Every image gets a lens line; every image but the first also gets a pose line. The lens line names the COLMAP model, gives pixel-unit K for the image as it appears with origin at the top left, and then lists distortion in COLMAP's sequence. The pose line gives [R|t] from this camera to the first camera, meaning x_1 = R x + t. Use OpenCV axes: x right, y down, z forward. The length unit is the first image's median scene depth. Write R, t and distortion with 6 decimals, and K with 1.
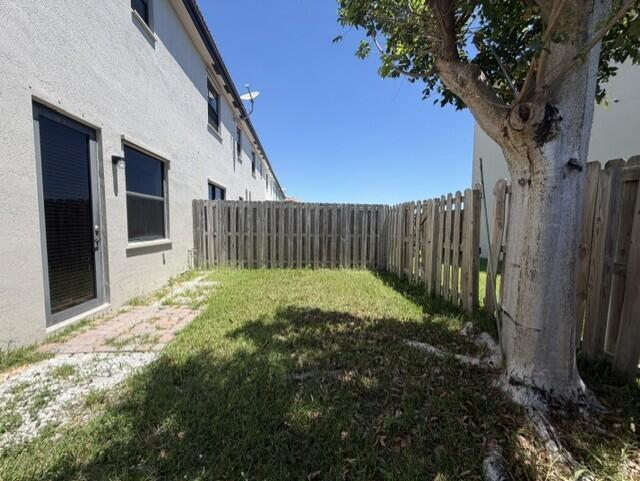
lens RADIAL K [[255.9, 0, 320.8], [0, 255.9, 242.3], [0, 0, 1]] dist [0.000590, -0.000002]
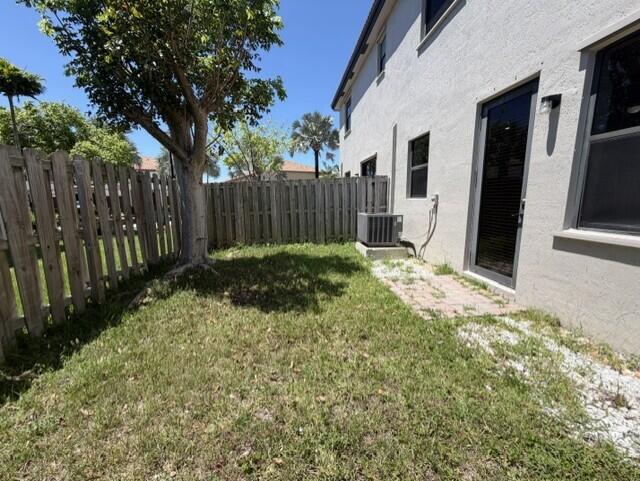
lens RADIAL K [[255.9, 0, 320.6], [0, 255.9, 239.8], [0, 0, 1]] dist [0.000590, -0.000002]
pose [[-0.999995, 0.000465, -0.003207, -0.210955], [-0.000285, 0.973184, 0.230027, -0.134921], [0.003228, 0.230026, -0.973179, 1.993302]]
